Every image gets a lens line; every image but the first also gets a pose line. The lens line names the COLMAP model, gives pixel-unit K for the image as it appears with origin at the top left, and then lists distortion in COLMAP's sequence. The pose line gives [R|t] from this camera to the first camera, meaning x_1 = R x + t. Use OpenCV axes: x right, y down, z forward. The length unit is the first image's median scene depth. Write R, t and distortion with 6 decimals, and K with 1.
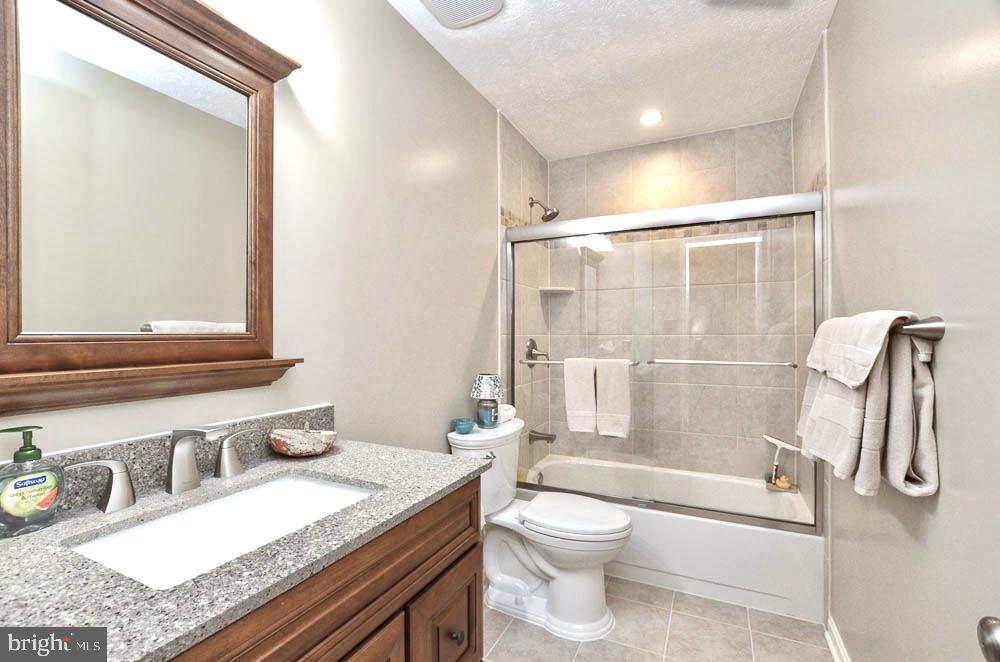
lens RADIAL K [[439.9, 0, 503.0], [0, 439.9, 334.7], [0, 0, 1]] dist [-0.015070, 0.001696]
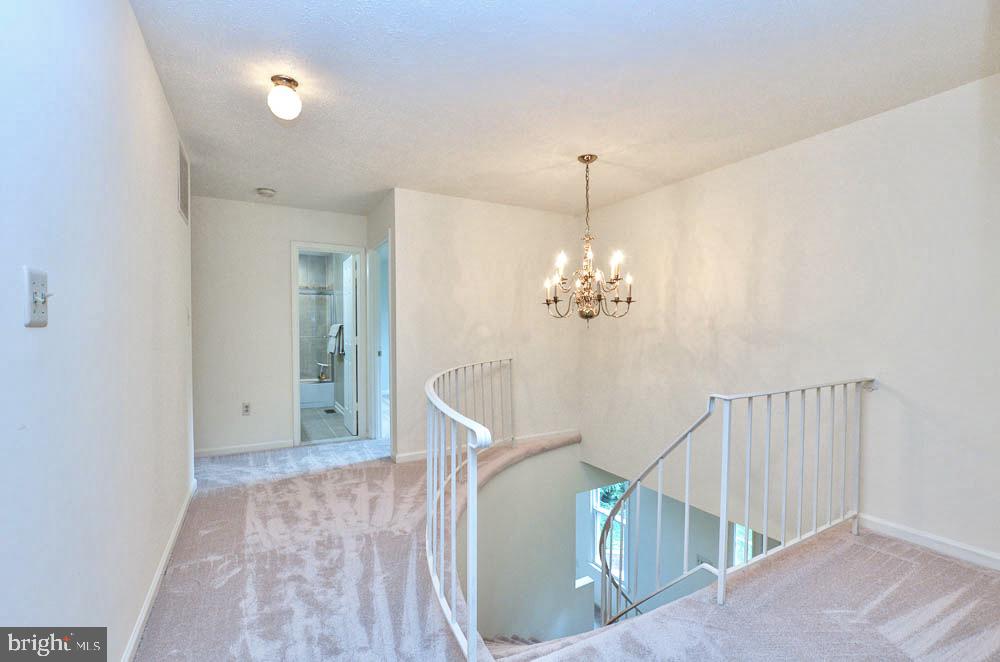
lens RADIAL K [[439.9, 0, 503.0], [0, 439.9, 334.7], [0, 0, 1]] dist [-0.015070, 0.001696]
pose [[0.570212, -0.015360, 0.821354, -0.227000], [0.003851, 0.999864, 0.016025, 0.000081], [-0.821489, -0.005975, 0.570193, -0.348602]]
